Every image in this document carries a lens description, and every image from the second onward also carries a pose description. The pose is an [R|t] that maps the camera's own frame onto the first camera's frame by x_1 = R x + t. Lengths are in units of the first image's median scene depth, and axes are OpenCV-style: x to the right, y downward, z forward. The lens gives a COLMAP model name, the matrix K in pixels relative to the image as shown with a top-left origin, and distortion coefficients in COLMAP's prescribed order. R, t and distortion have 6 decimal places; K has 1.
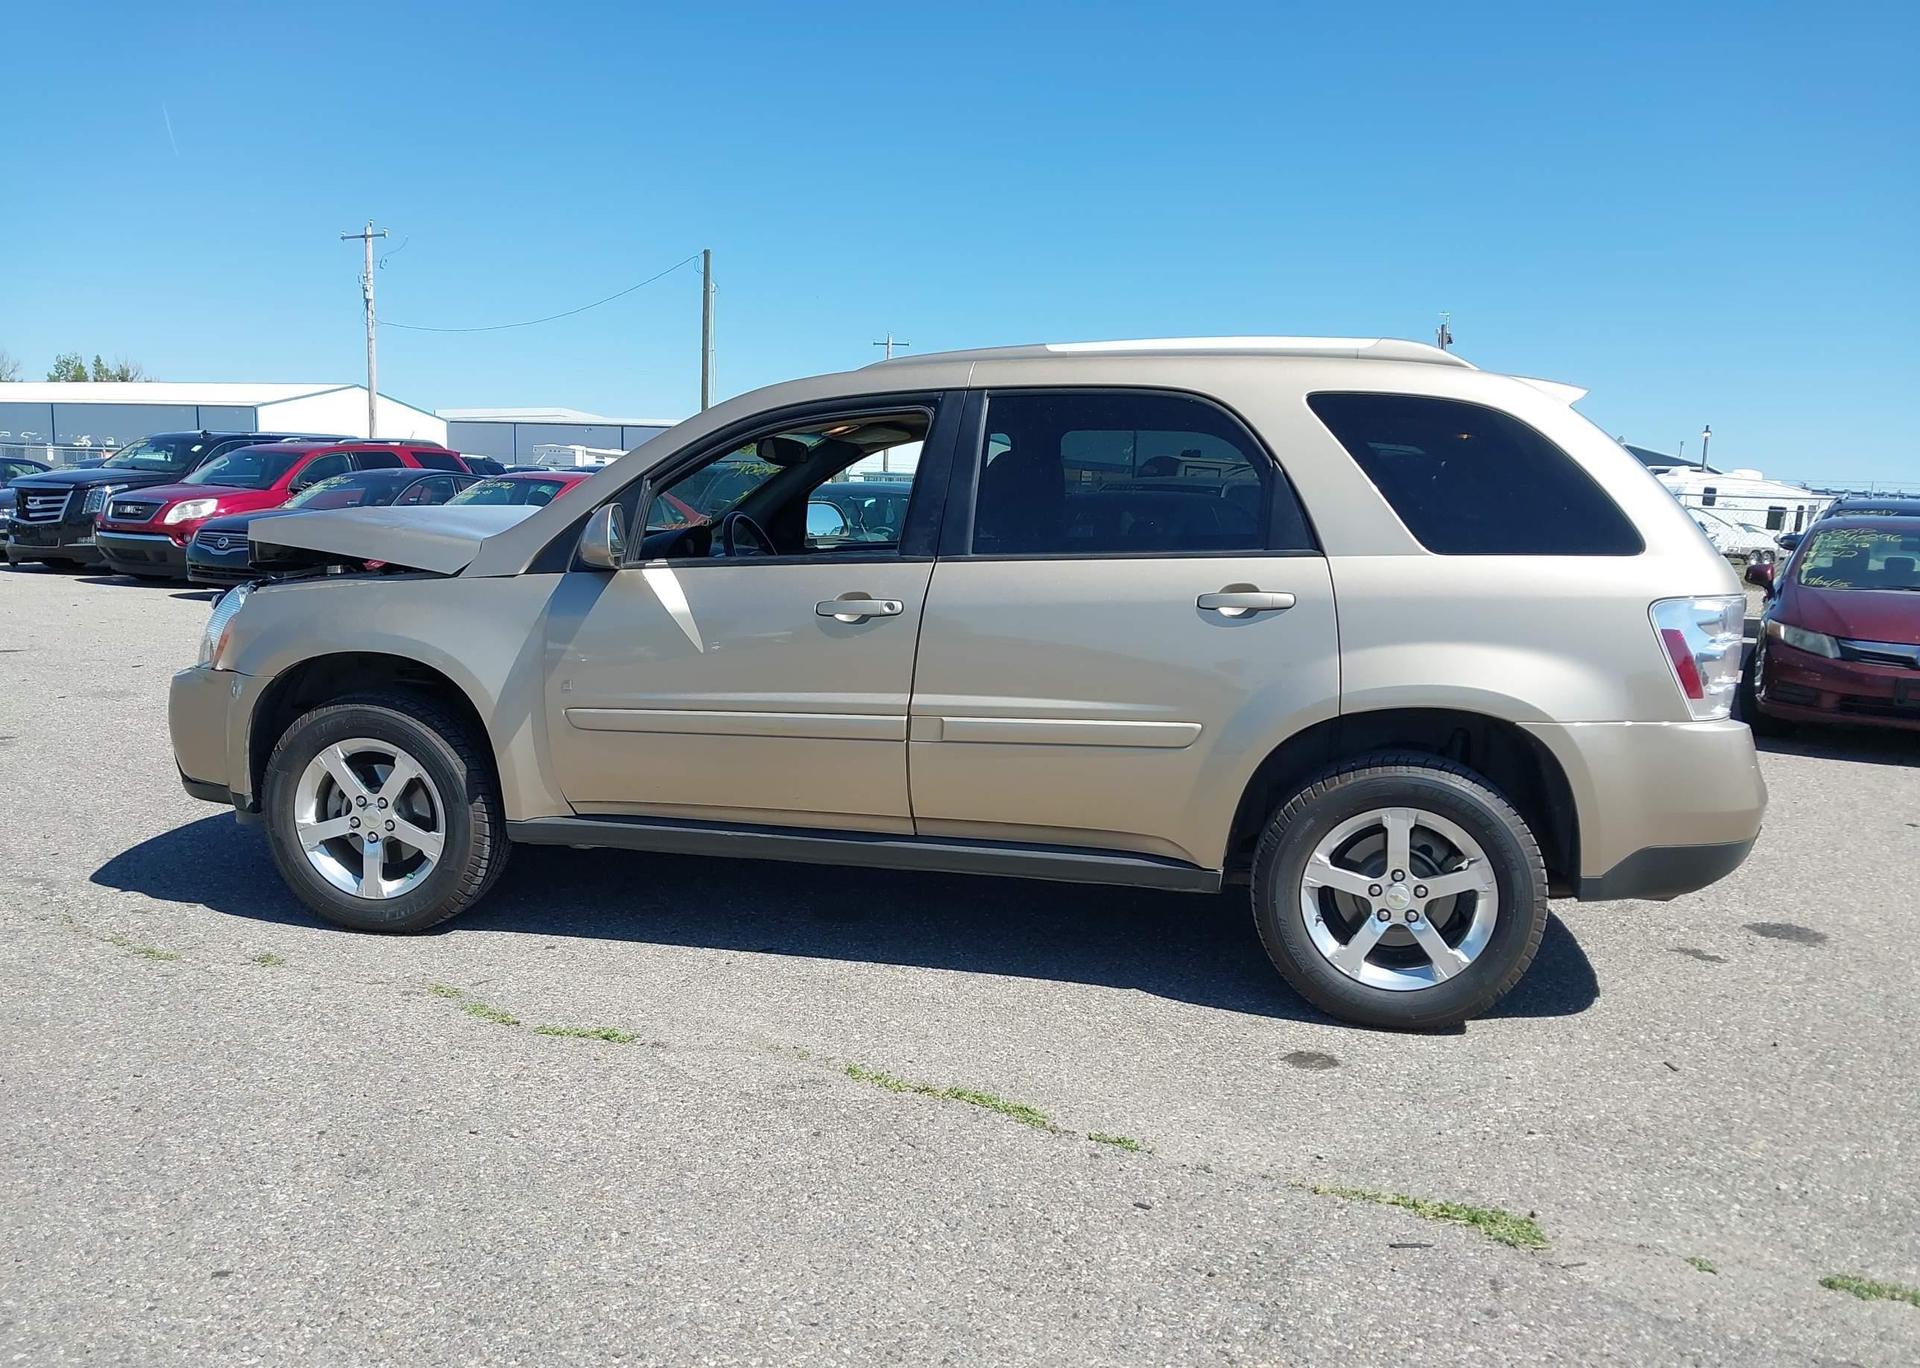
lens RADIAL K [[1564.7, 0, 960.0], [0, 1564.7, 684.0], [0, 0, 1]] dist [0.102721, -0.193848]
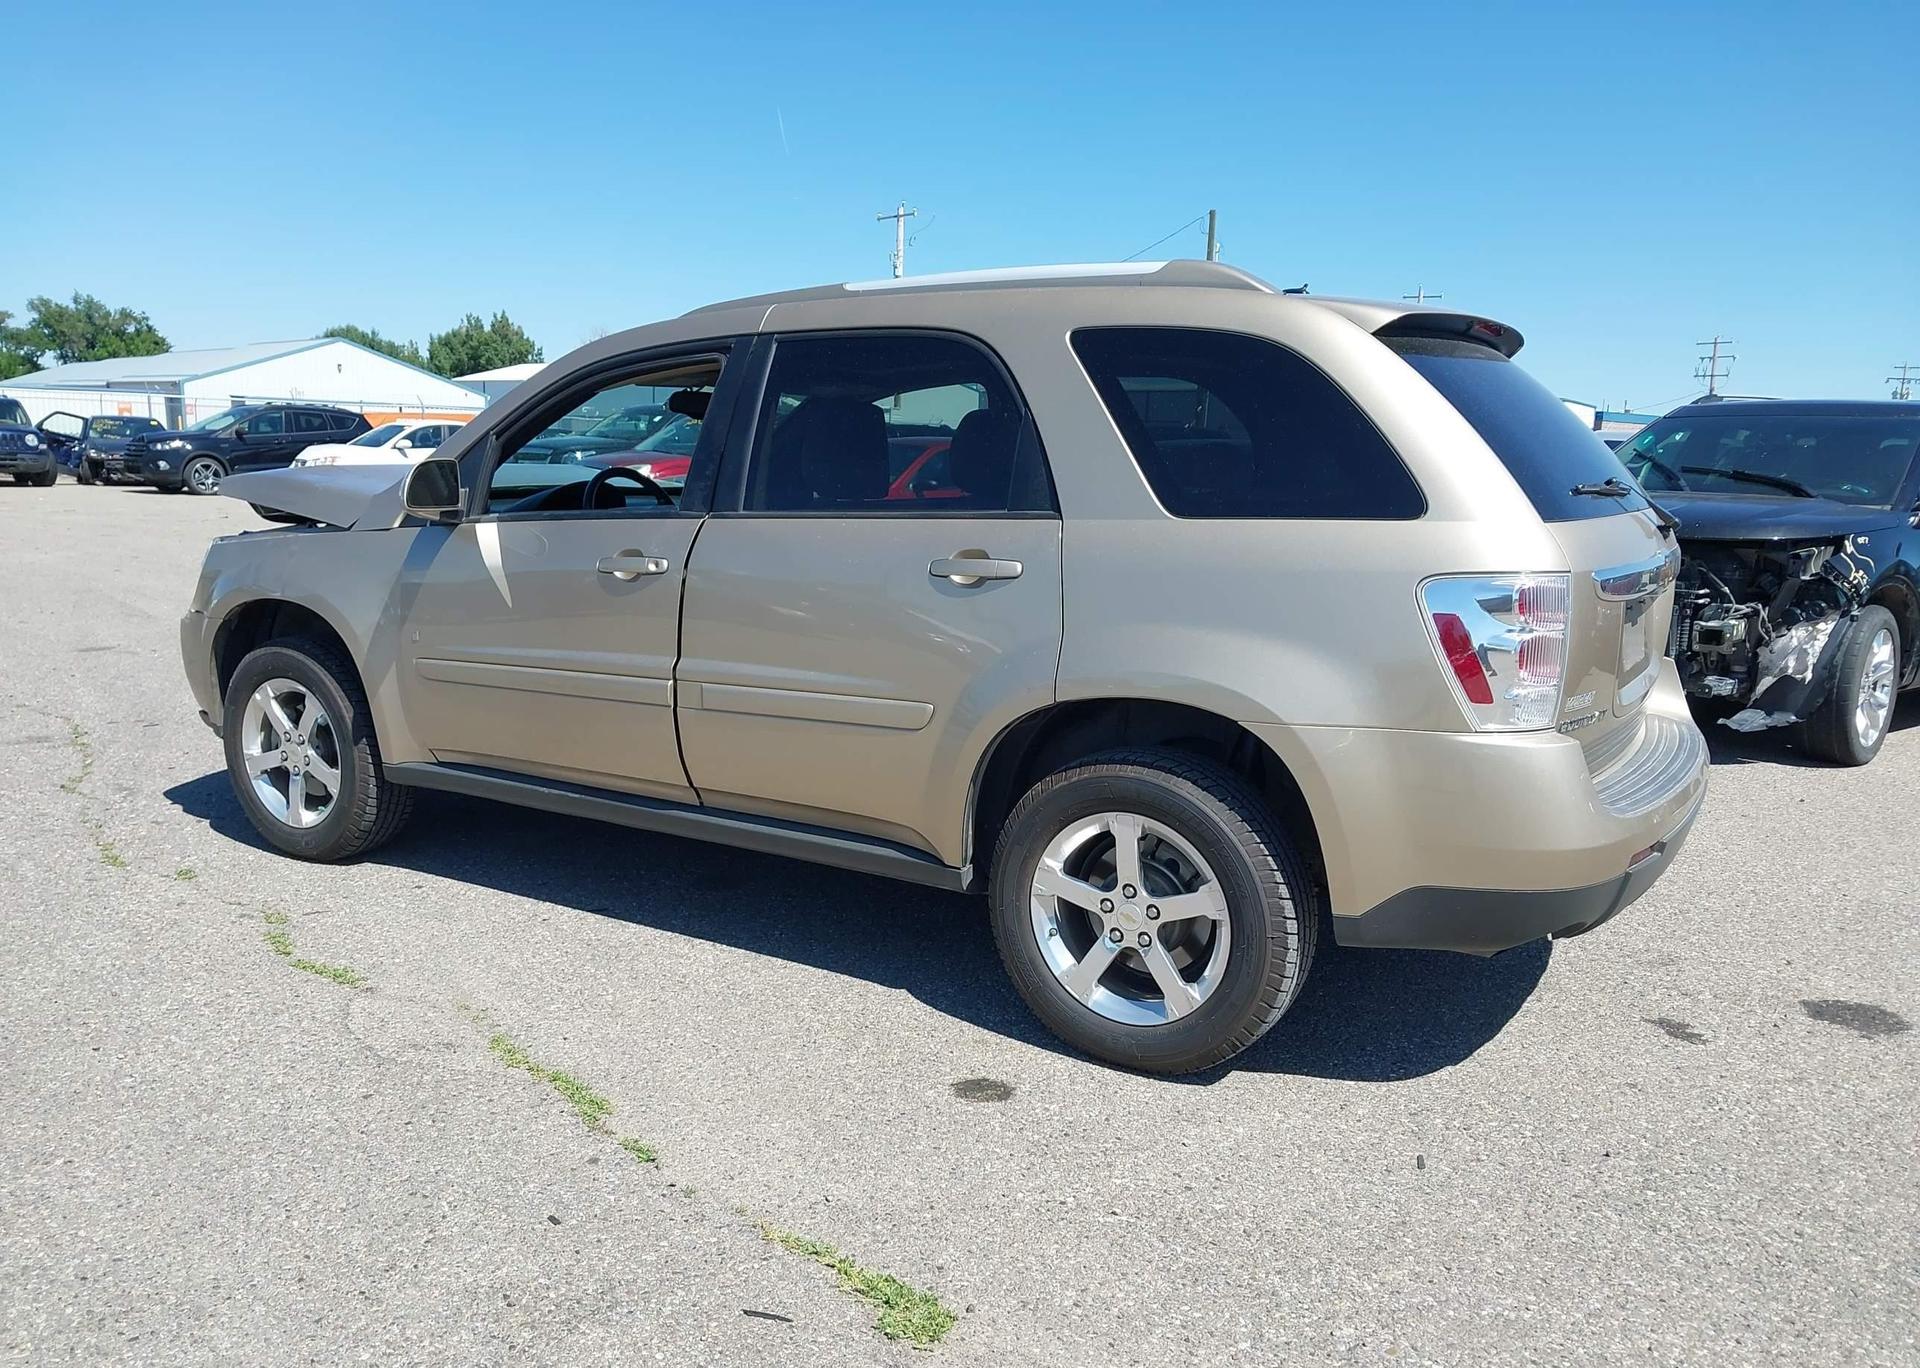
lens RADIAL K [[1564.7, 0, 960.0], [0, 1564.7, 684.0], [0, 0, 1]] dist [0.102721, -0.193848]
pose [[0.935675, 0.046415, -0.349798, 0.465596], [-0.038559, 0.998824, 0.029393, -0.012239], [0.350751, -0.014014, 0.936364, 0.163202]]
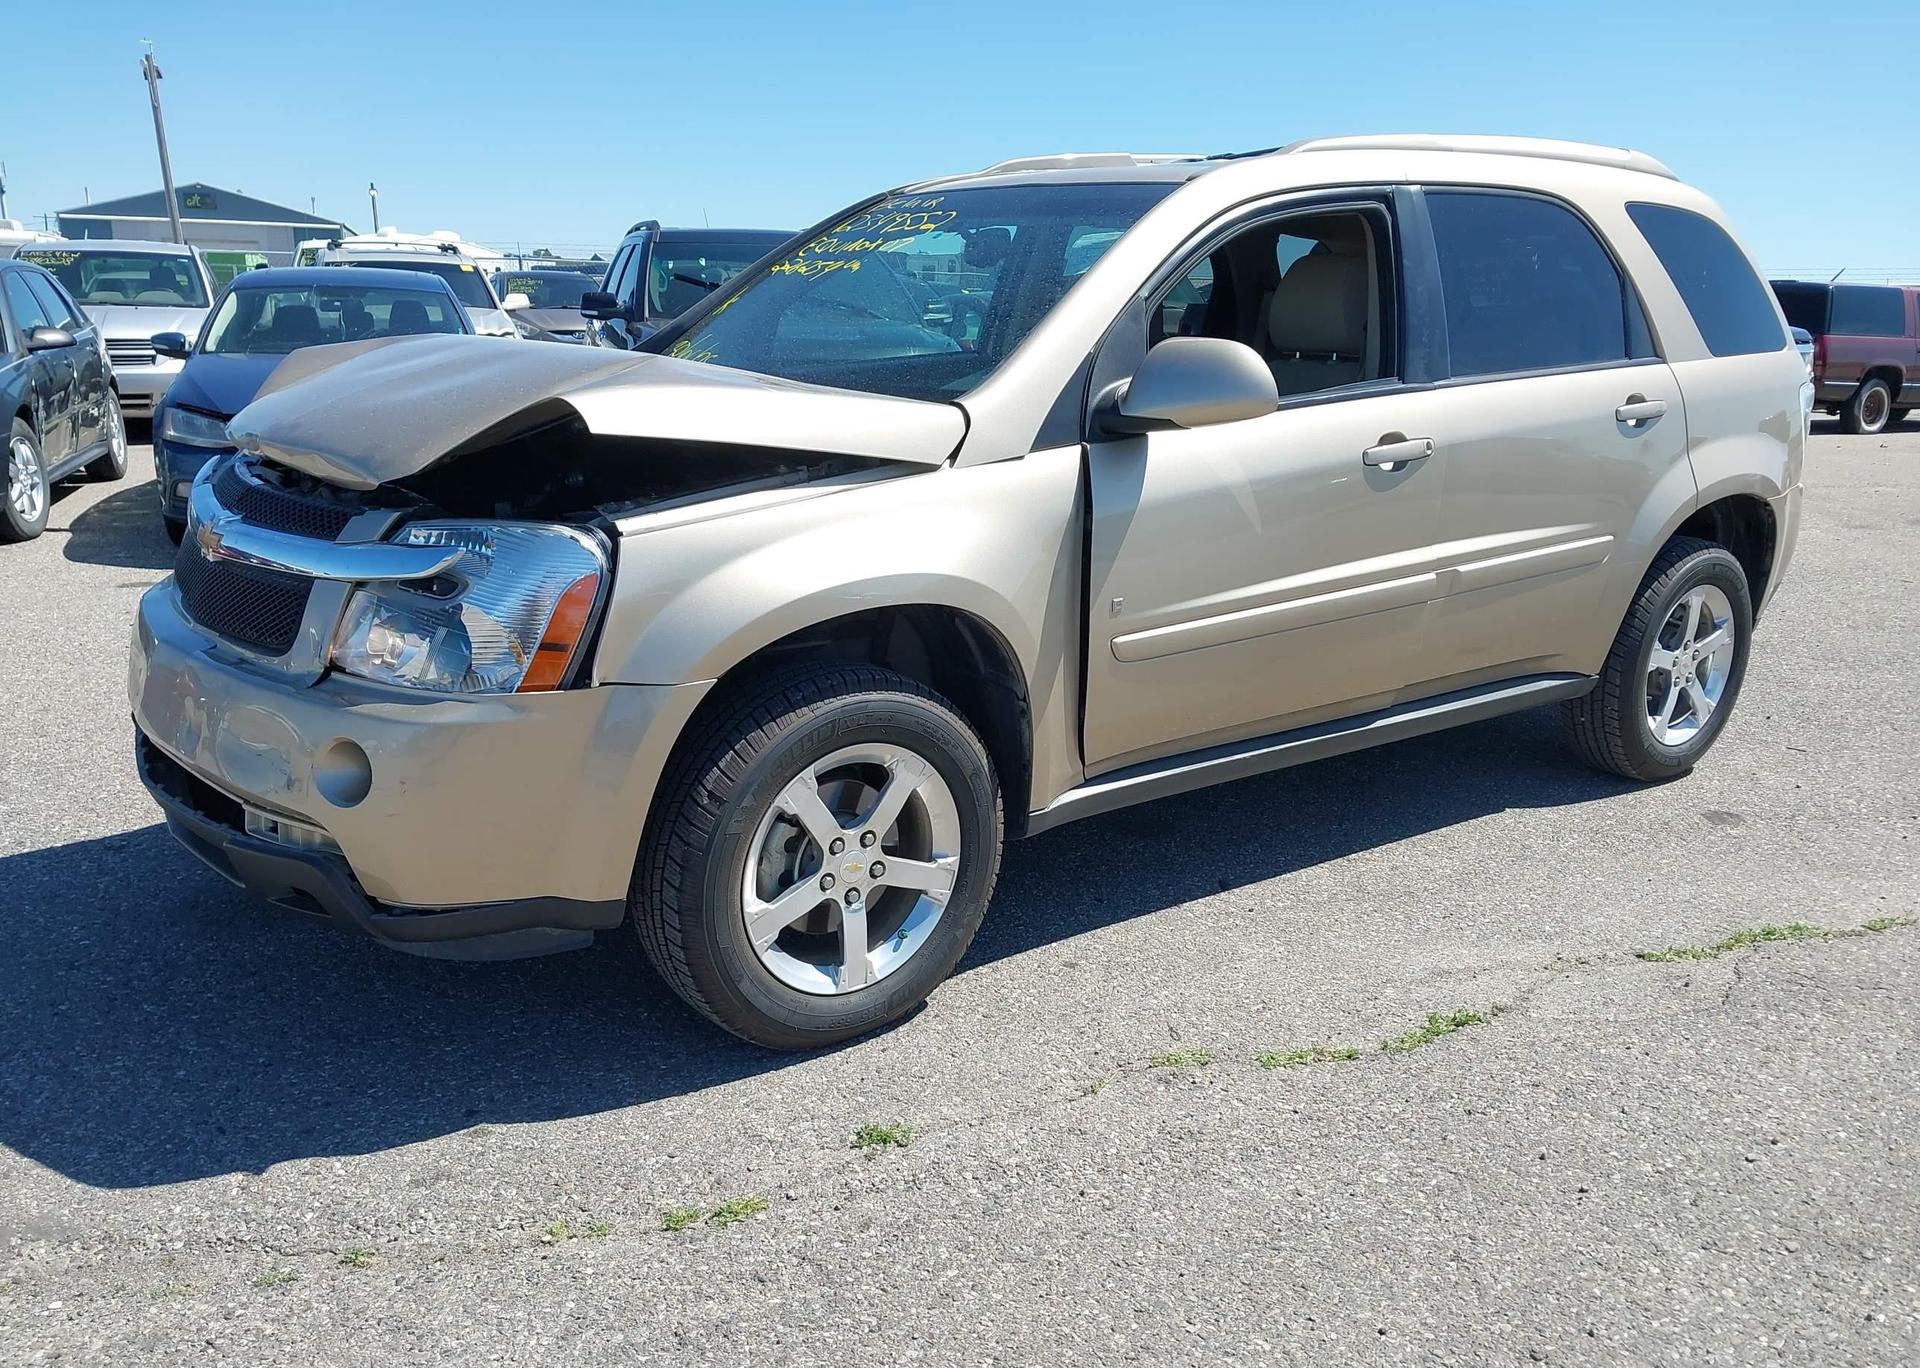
lens RADIAL K [[1566.6, 0, 1027.5], [0, 1566.6, 686.1], [0, 0, 1]] dist [0.006619, -0.019601]
pose [[0.642422, -0.203103, 0.738947, -0.834716], [0.089436, 0.977522, 0.190923, -0.103854], [-0.761114, -0.056565, 0.646147, 0.605216]]
